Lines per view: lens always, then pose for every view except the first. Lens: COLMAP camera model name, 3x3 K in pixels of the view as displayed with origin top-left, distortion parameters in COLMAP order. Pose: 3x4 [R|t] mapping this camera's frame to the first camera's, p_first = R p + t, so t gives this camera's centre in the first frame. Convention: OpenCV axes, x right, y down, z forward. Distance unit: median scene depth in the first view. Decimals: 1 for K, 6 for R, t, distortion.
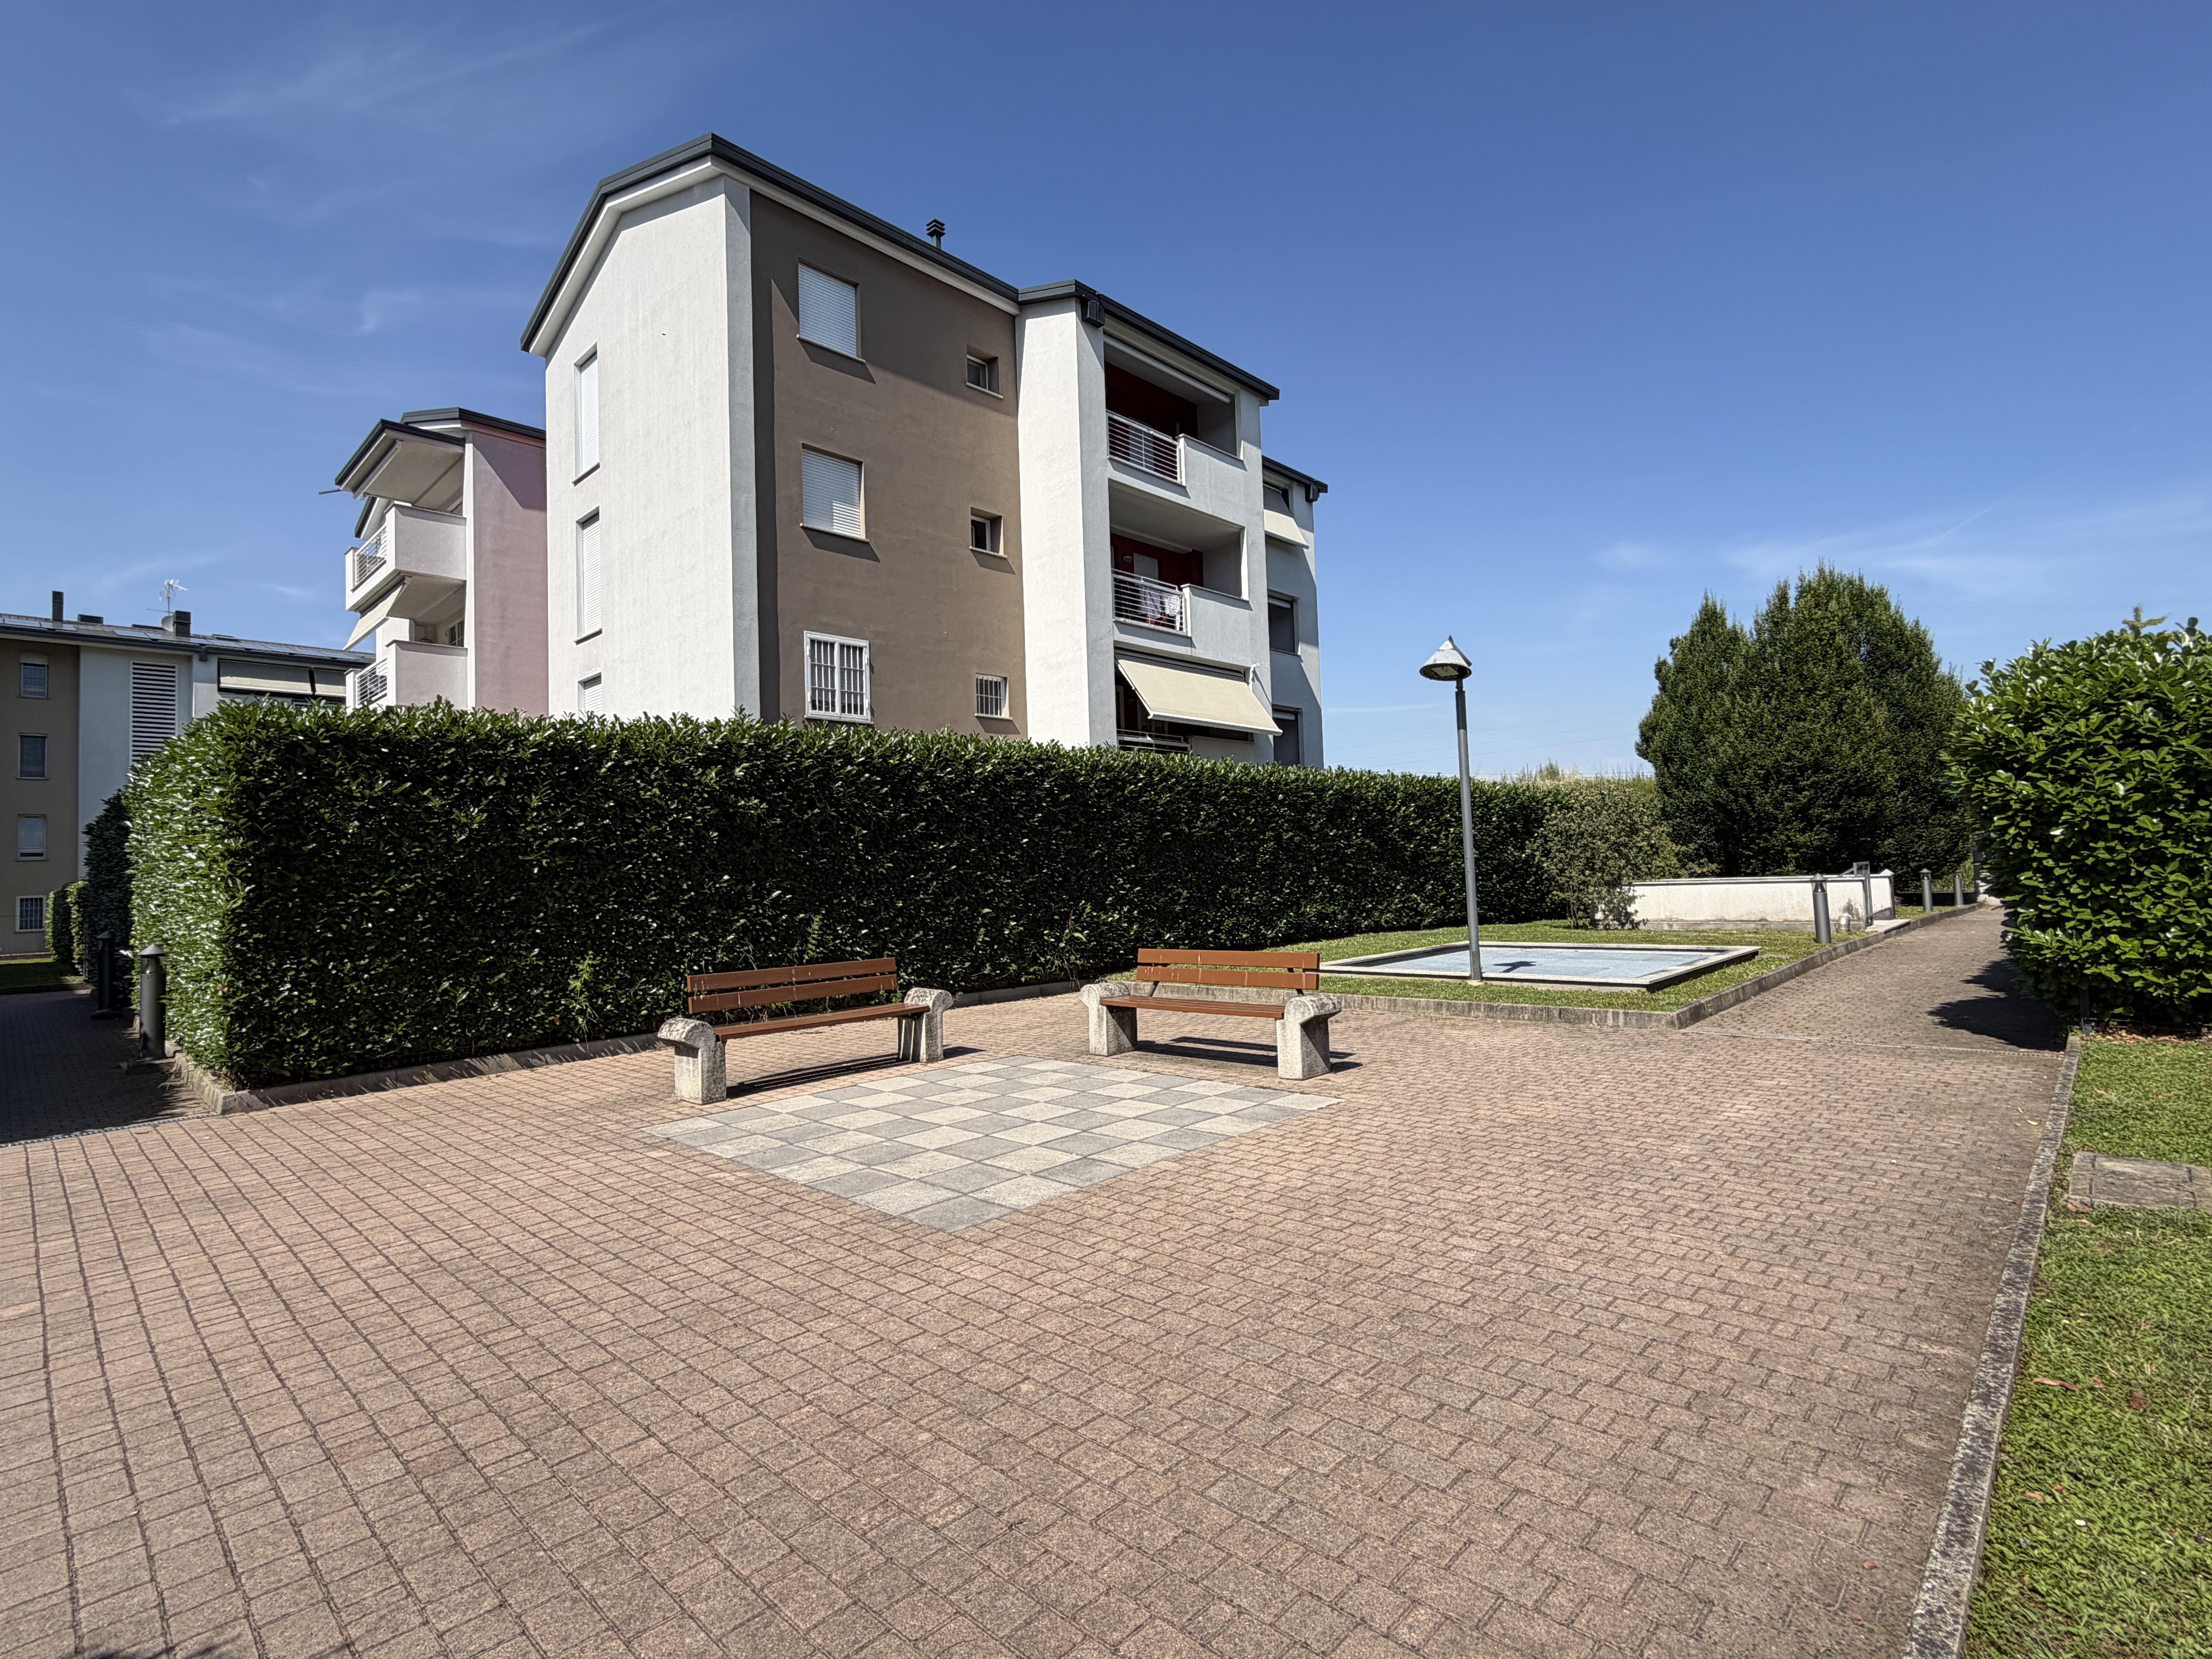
lens RADIAL K [[1054.8, 0, 1107.3], [0, 1054.8, 829.9], [0, 0, 1]] dist [0.000631, -0.000349]
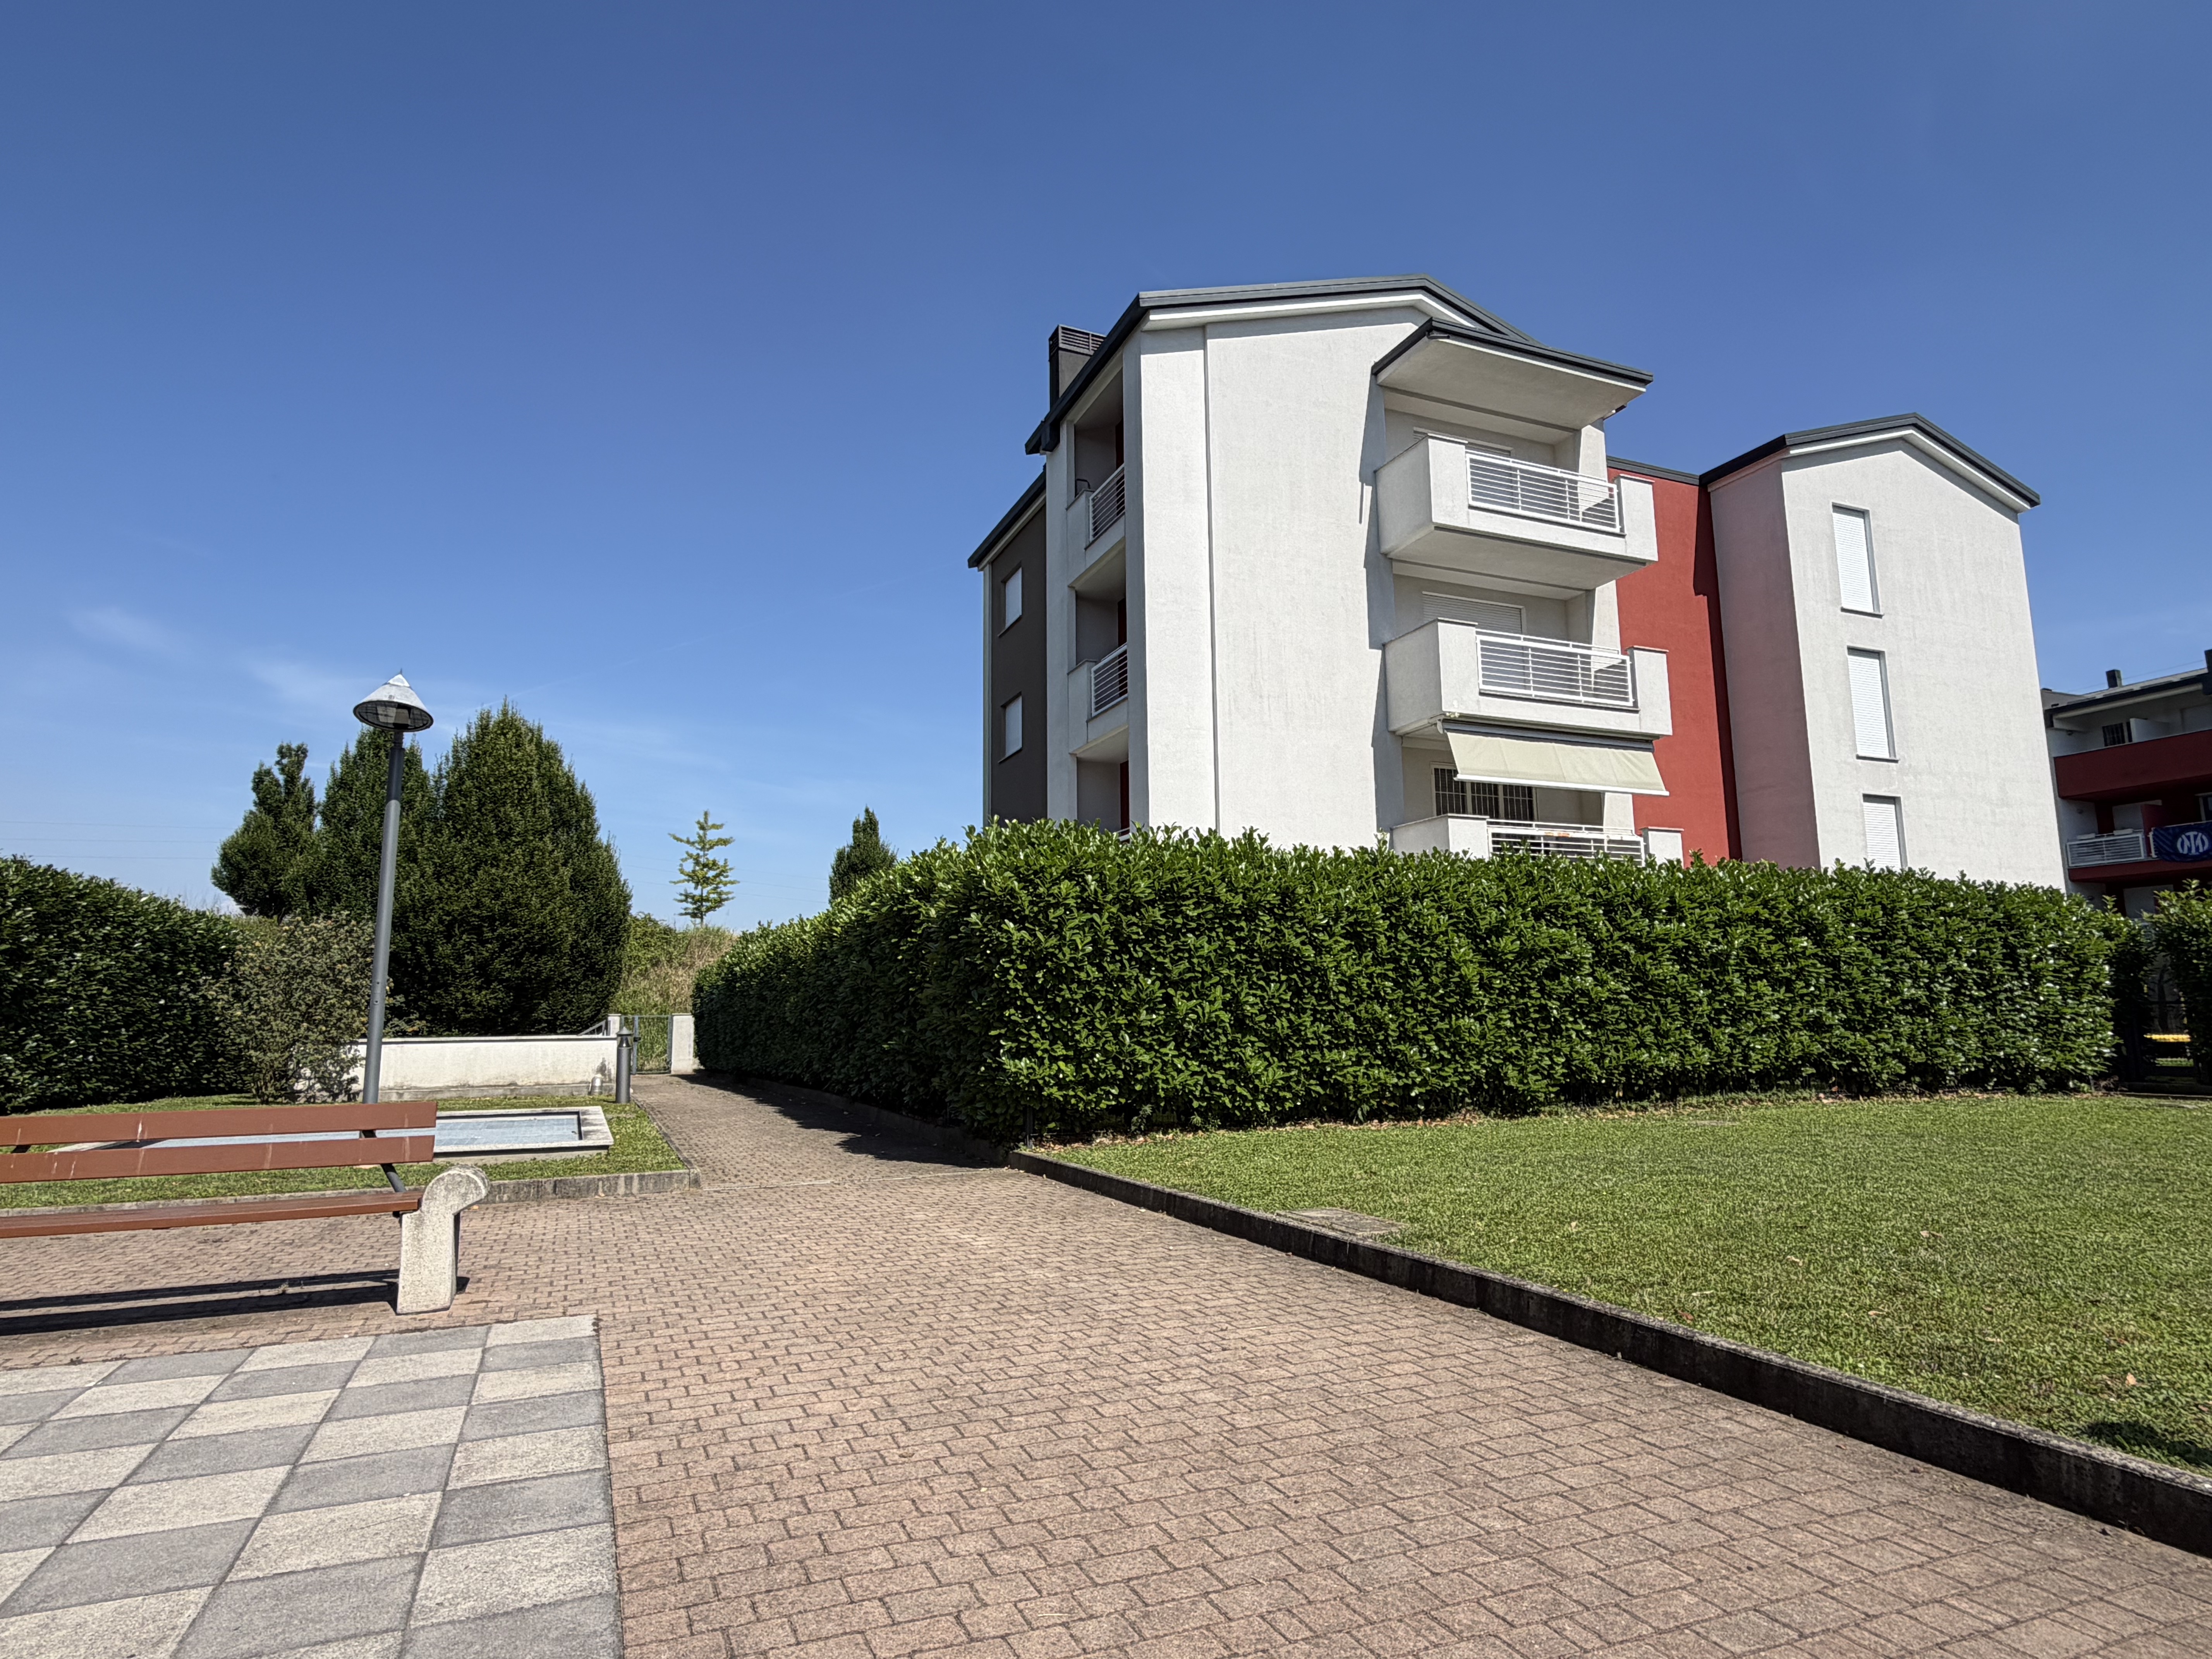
lens RADIAL K [[1239.3, 0, 1106.0], [0, 1239.3, 829.5], [0, 0, 1]] dist [-0.002297, 0.002213]
pose [[0.394751, 0.168010, 0.903296, -0.486341], [-0.042148, 0.985415, -0.164865, 0.090481], [-0.917821, 0.027008, 0.396075, 0.491659]]
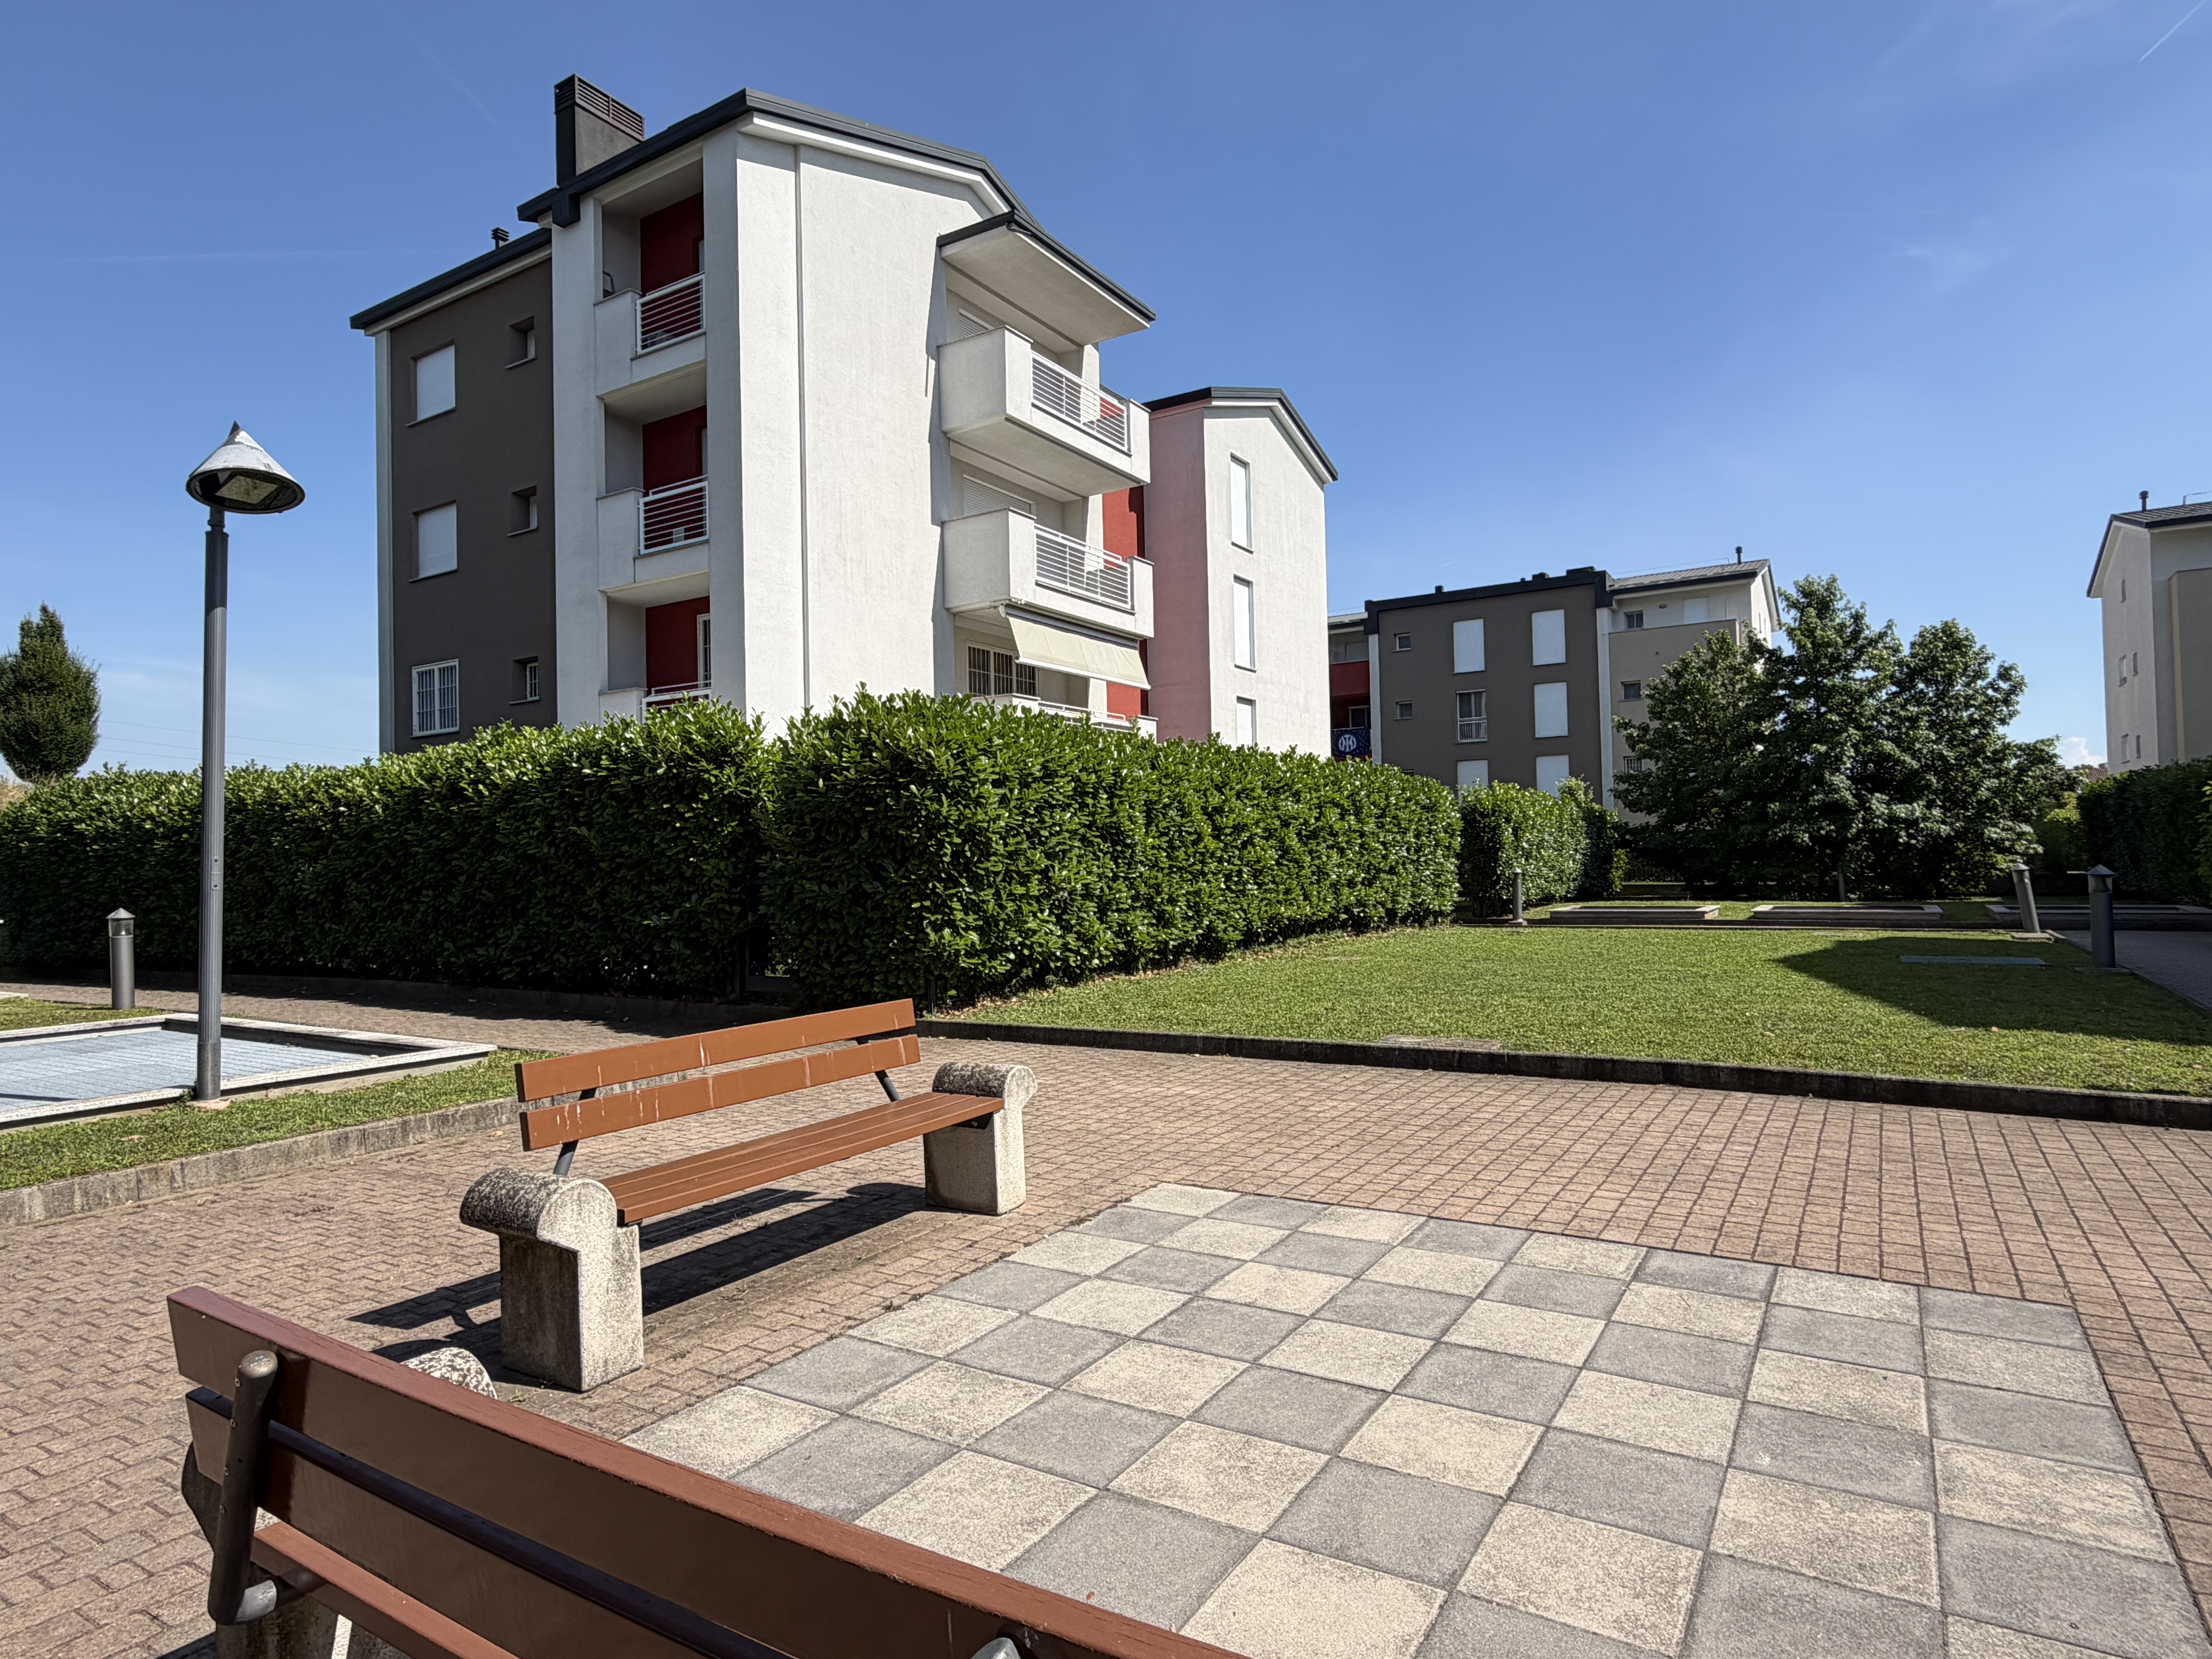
lens RADIAL K [[1238.9, 0, 1109.2], [0, 1238.9, 832.1], [0, 0, 1]] dist [-0.002679, 0.000792]
pose [[-0.201732, 0.061602, 0.977502, -0.709006], [-0.014801, 0.997714, -0.065930, 0.100469], [-0.979329, -0.027769, -0.200359, 1.494513]]
